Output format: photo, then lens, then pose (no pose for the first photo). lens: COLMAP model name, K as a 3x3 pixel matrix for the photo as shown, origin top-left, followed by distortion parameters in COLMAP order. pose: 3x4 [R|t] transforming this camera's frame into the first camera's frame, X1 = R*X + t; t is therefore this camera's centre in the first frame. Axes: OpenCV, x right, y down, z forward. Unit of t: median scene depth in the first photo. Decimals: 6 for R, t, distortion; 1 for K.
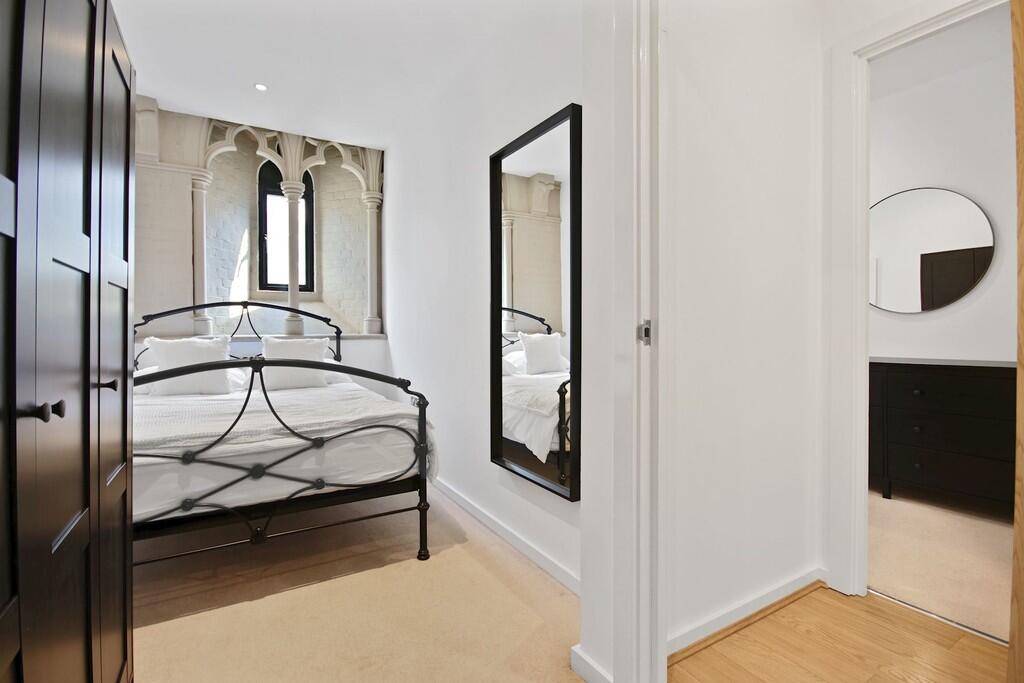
lens RADIAL K [[481.2, 0, 509.9], [0, 481.2, 327.9], [0, 0, 1]] dist [0.000044, -0.000032]
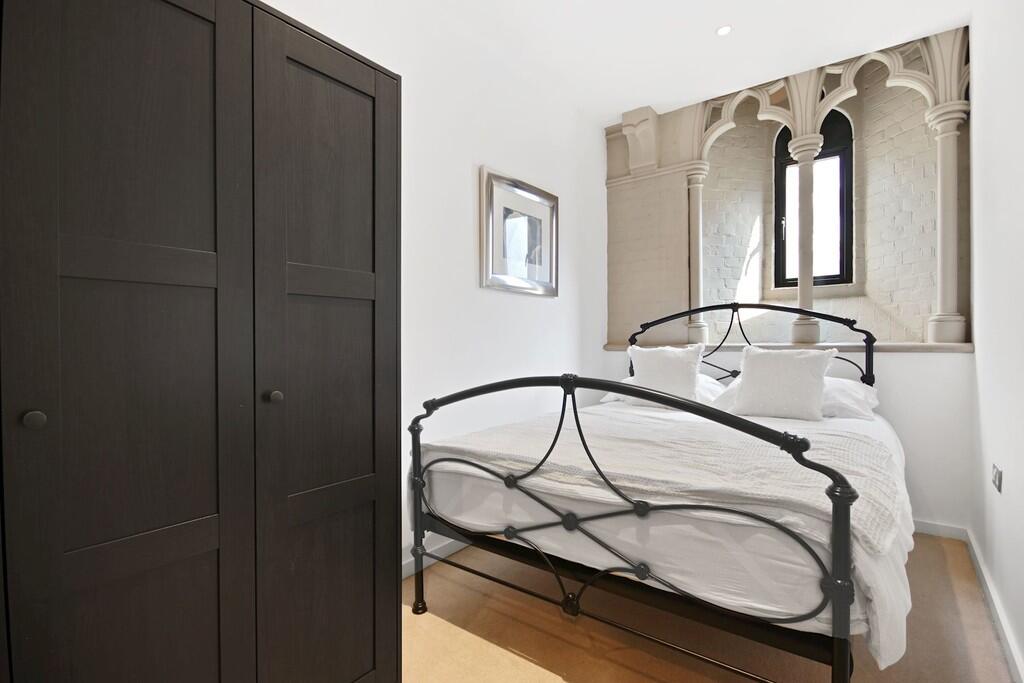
lens RADIAL K [[486.1, 0, 508.0], [0, 486.1, 344.2], [0, 0, 1]] dist [0.014954, -0.013425]
pose [[0.370946, 0.008718, -0.928613, 0.083155], [0.011818, 0.999831, 0.014108, -0.000894], [0.928579, -0.016207, 0.370780, 0.301534]]
